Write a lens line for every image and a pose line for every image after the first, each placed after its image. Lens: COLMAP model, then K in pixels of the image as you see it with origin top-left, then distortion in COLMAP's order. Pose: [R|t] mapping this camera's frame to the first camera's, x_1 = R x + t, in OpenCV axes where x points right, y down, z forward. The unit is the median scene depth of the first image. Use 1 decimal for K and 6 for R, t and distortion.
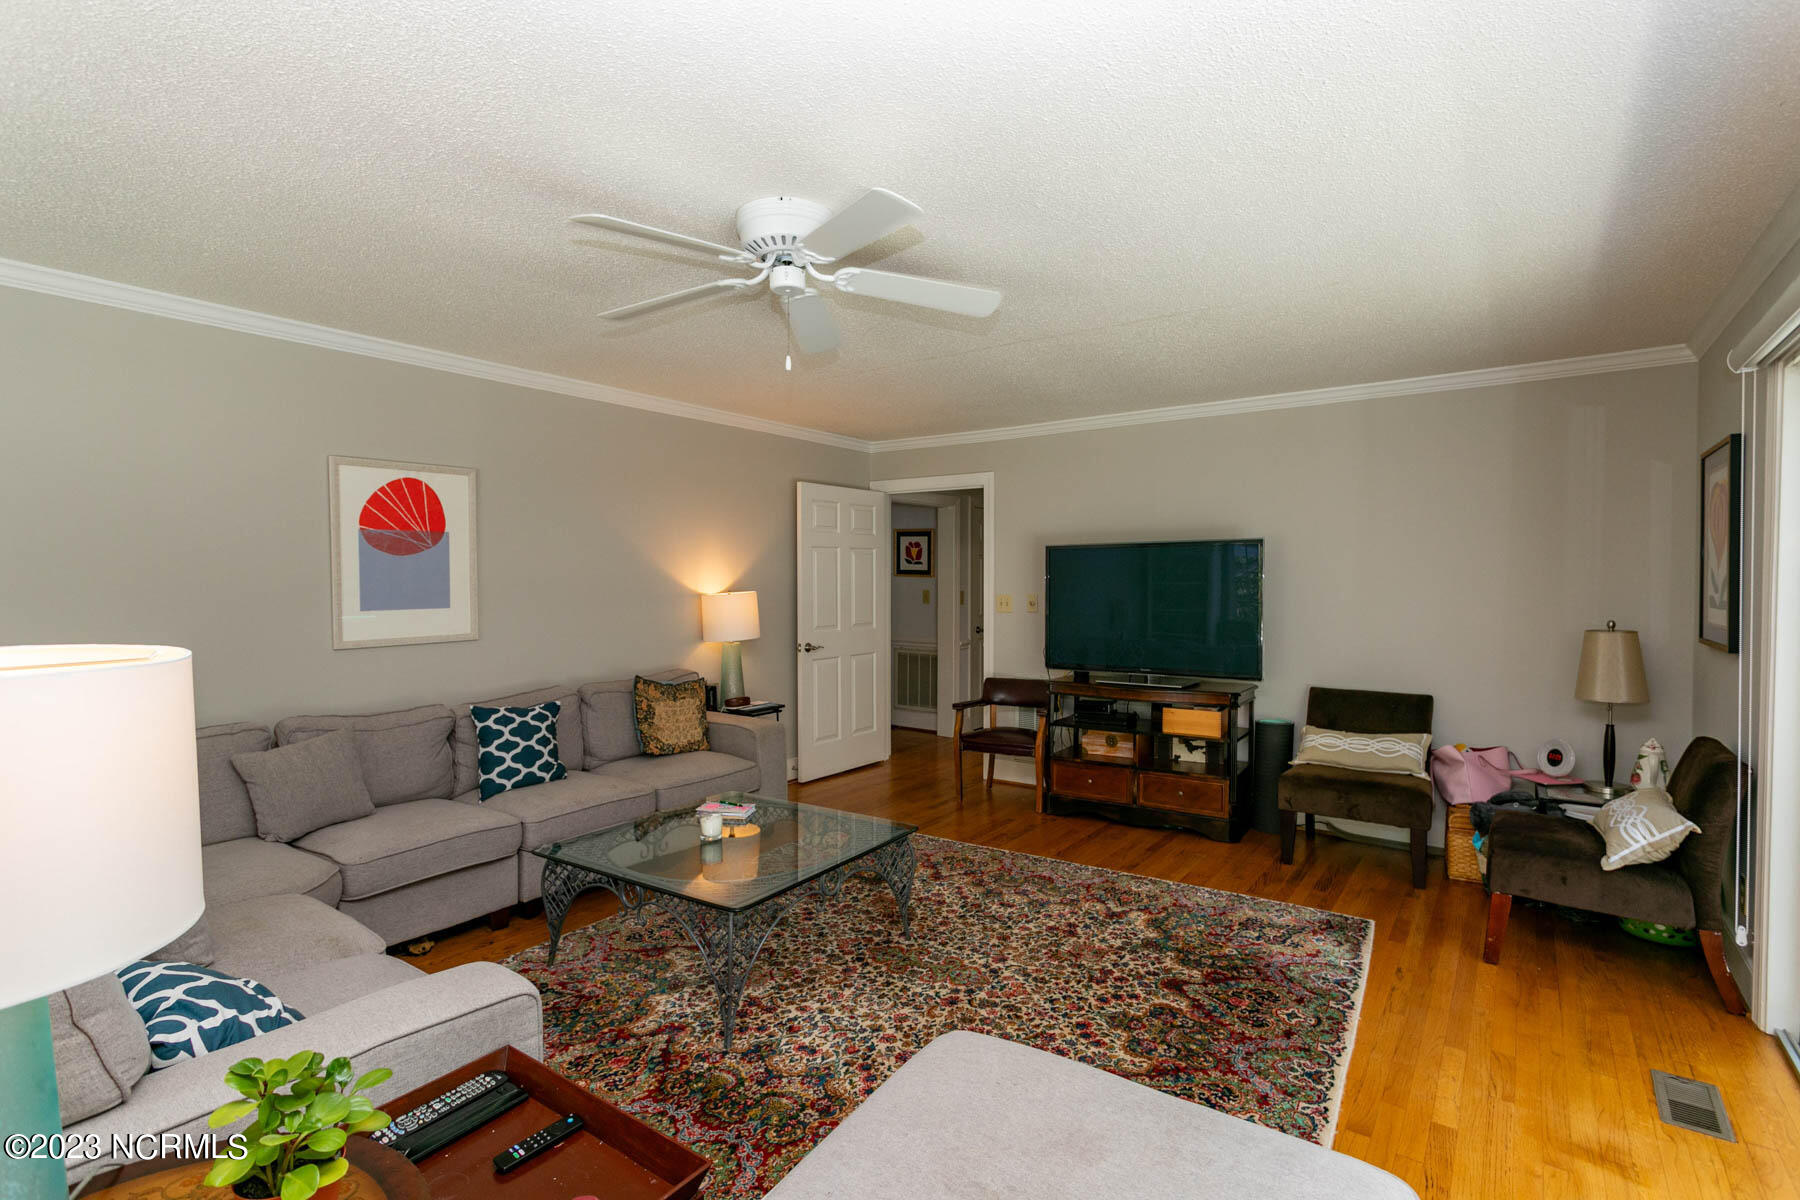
lens RADIAL K [[843.3, 0, 894.9], [0, 843.3, 589.1], [0, 0, 1]] dist [-0.000262, 0.000127]
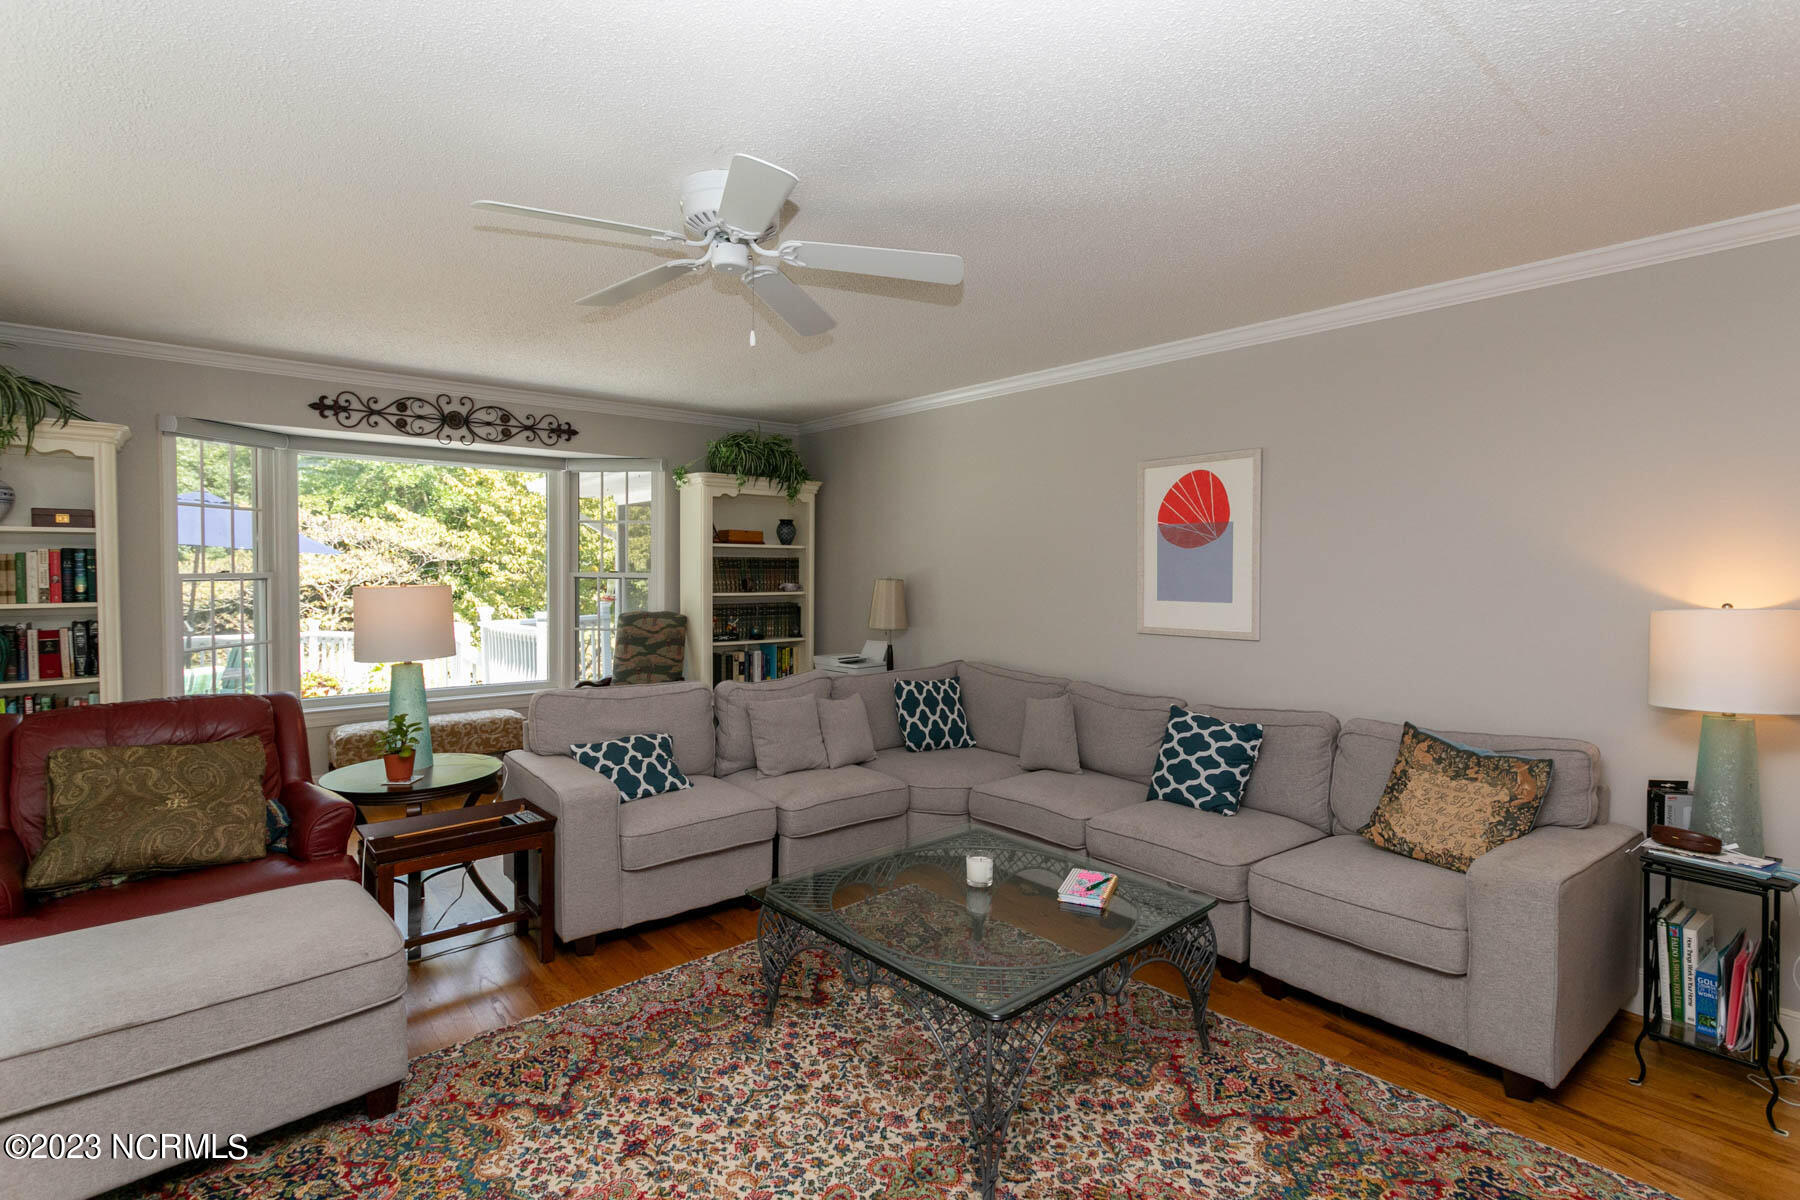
lens RADIAL K [[843.3, 0, 894.9], [0, 843.3, 589.1], [0, 0, 1]] dist [-0.000262, 0.000127]
pose [[-0.230116, 0.025123, -0.972839, 0.501434], [-0.019357, 0.999351, 0.030386, -0.014936], [0.972971, 0.025824, -0.229480, 0.916998]]
